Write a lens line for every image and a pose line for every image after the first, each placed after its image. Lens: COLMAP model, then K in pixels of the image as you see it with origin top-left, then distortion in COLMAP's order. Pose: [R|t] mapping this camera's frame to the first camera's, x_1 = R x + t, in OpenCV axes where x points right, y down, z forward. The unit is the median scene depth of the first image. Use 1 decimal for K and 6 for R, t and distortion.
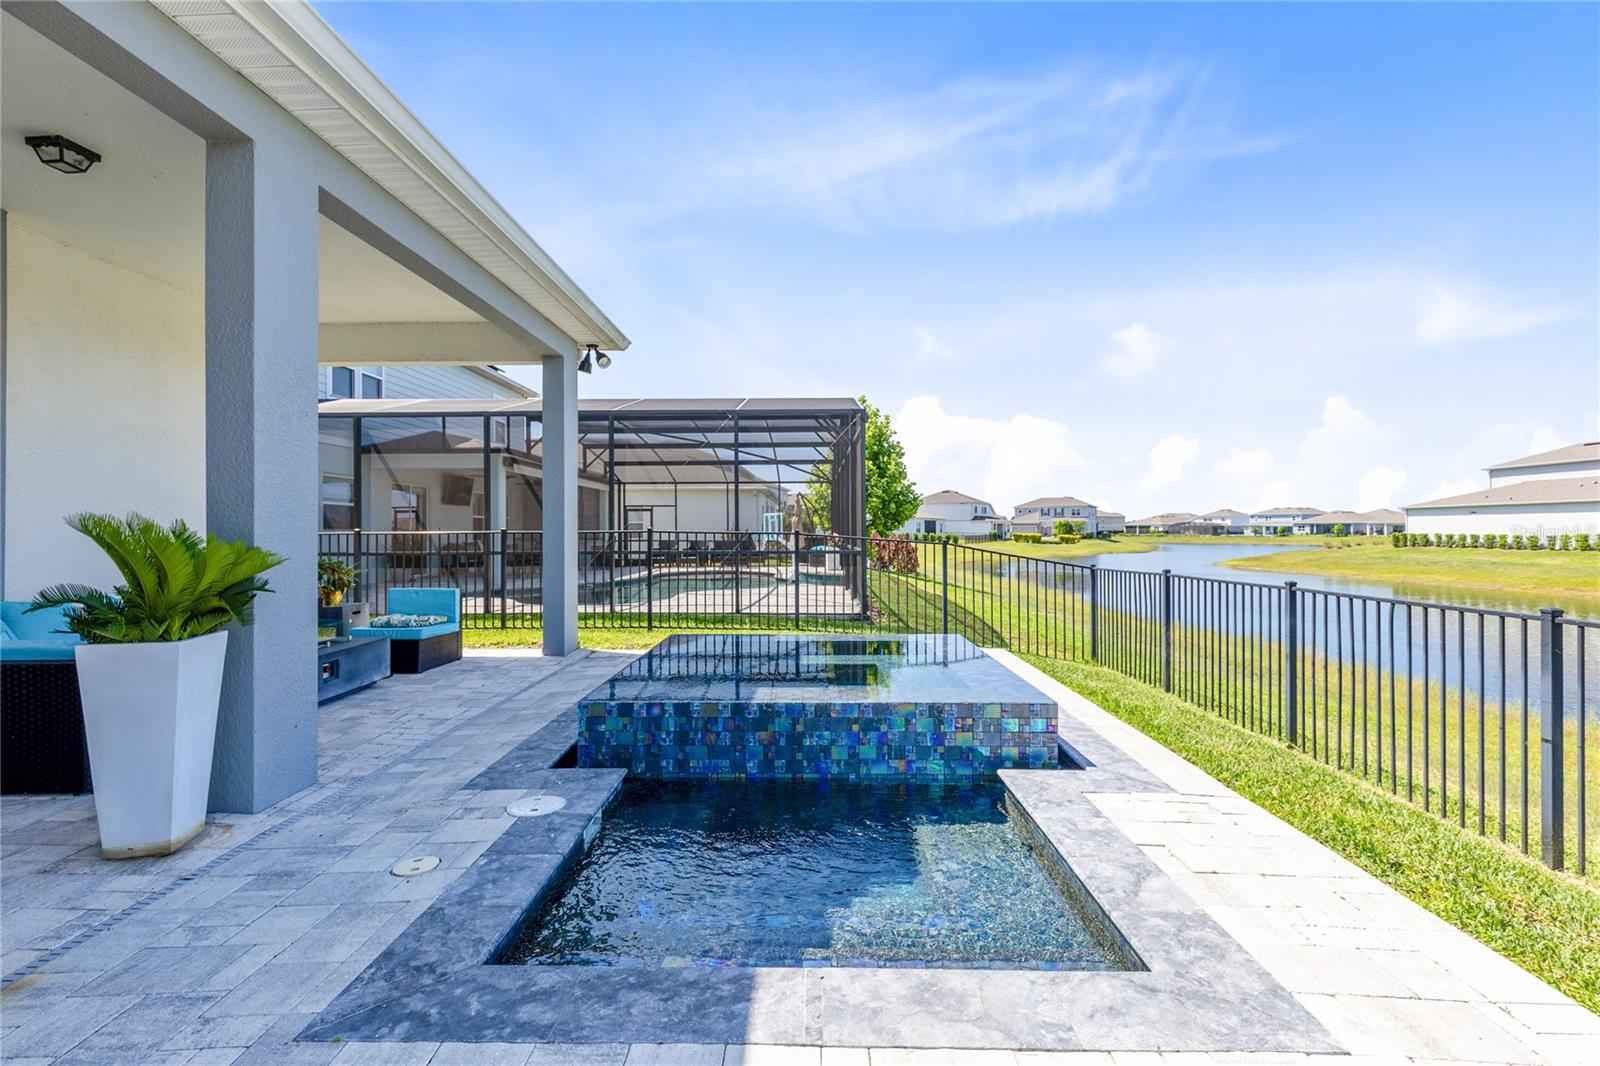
lens RADIAL K [[731.5, 0, 804.4], [0, 731.5, 528.1], [0, 0, 1]] dist [0.011658, -0.001952]
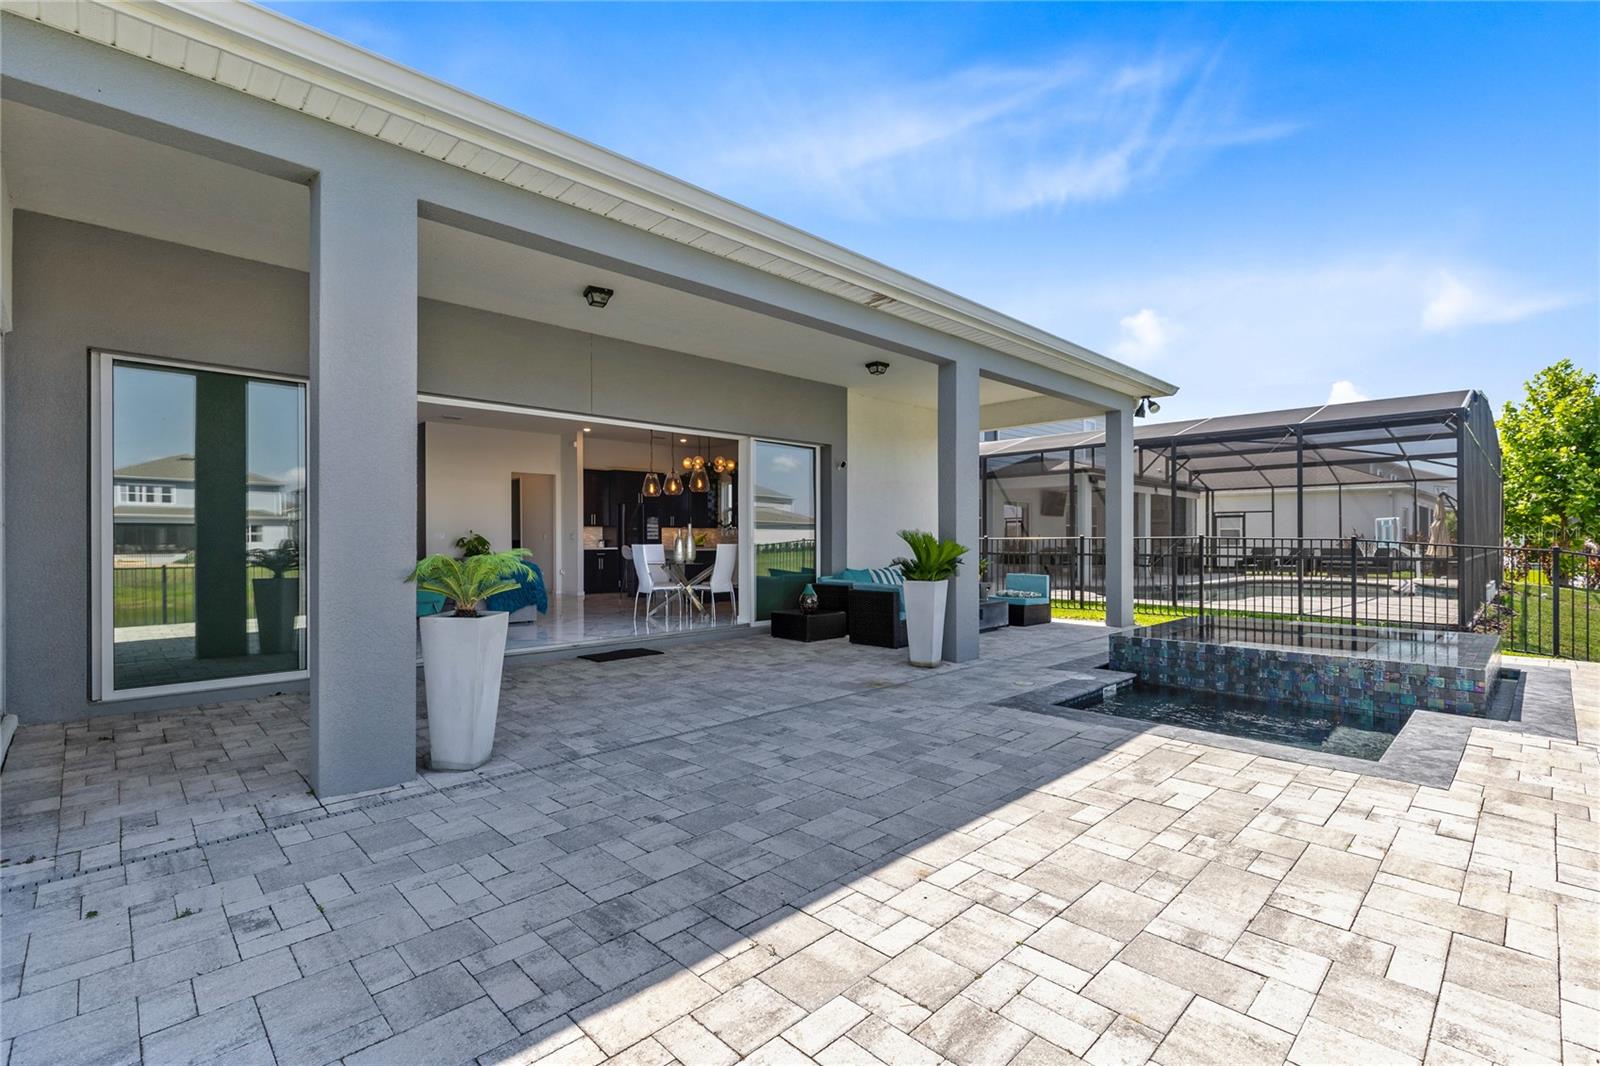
lens RADIAL K [[731.5, 0, 802.1], [0, 731.5, 535.0], [0, 0, 1]] dist [0.011658, -0.001952]
pose [[0.712849, -0.002296, -0.701314, 0.200332], [0.002271, 0.999997, -0.000965, -0.000072], [0.701314, -0.000905, 0.712852, -0.383493]]
